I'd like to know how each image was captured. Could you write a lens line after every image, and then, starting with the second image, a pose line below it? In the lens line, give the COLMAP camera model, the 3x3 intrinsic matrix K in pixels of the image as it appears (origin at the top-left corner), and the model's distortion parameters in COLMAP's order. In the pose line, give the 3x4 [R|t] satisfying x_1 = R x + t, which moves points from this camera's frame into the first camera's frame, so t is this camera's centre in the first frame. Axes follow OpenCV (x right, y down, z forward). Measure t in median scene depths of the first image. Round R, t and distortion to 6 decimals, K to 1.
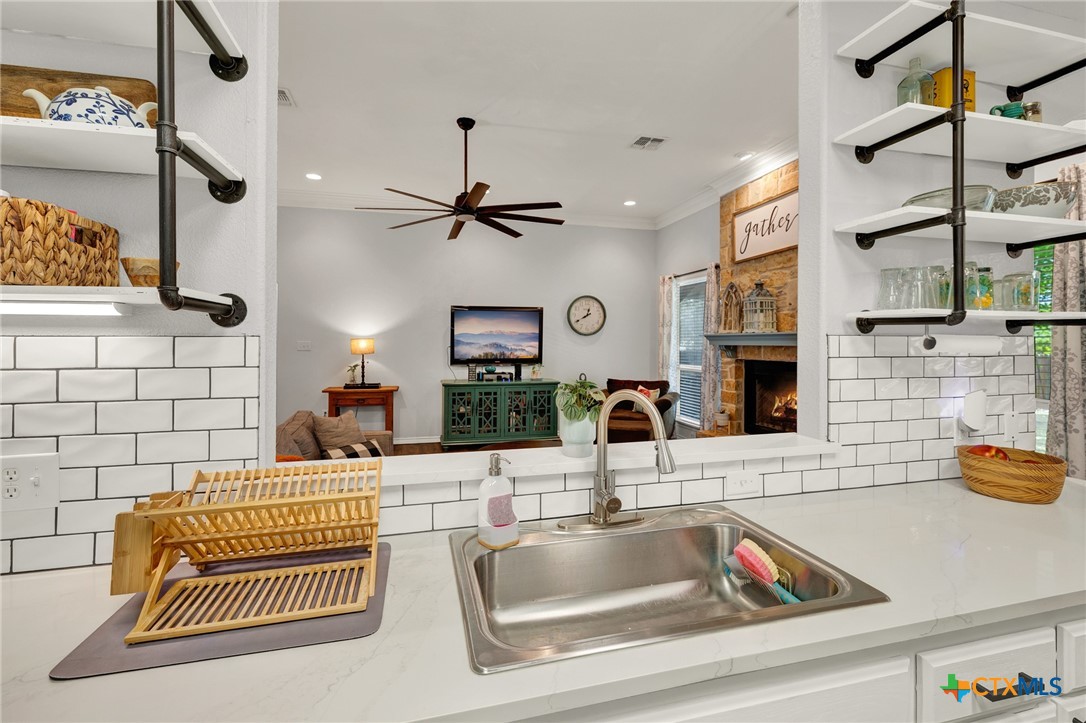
lens RADIAL K [[470.8, 0, 524.7], [0, 470.8, 342.2], [0, 0, 1]] dist [0.001365, 0.000909]
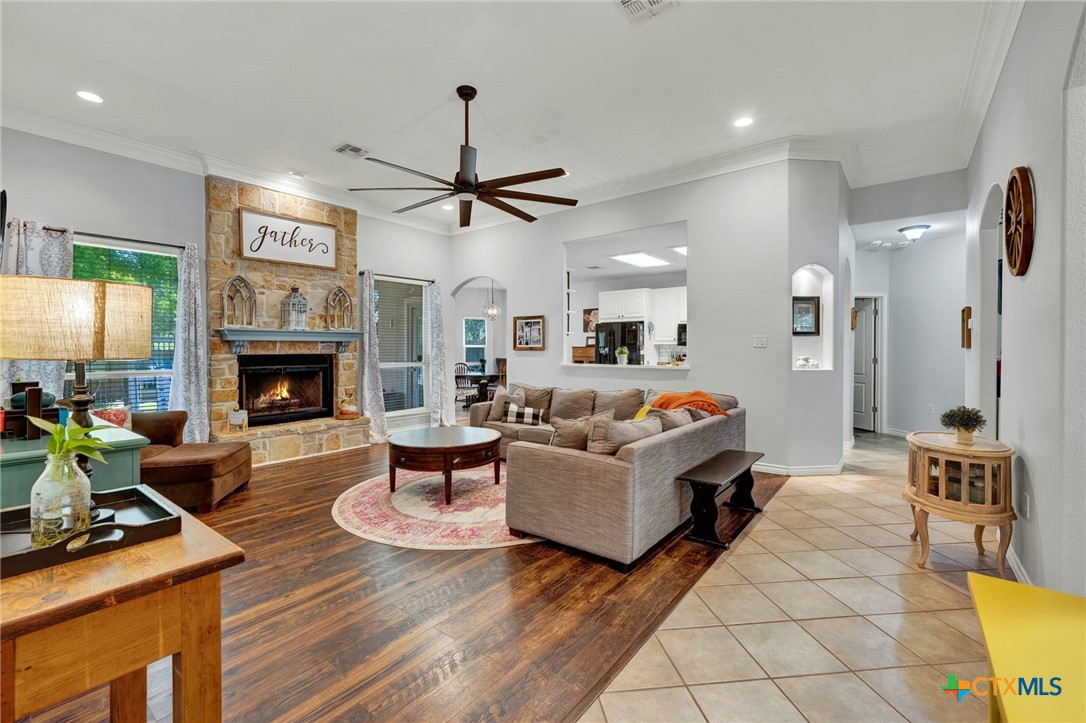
lens RADIAL K [[470.8, 0, 535.7], [0, 470.8, 354.2], [0, 0, 1]] dist [0.001365, 0.000909]
pose [[-0.621754, -0.007812, 0.783174, -0.723045], [0.003618, 0.999911, 0.012846, 0.025144], [-0.783205, 0.010821, -0.621670, 1.153892]]
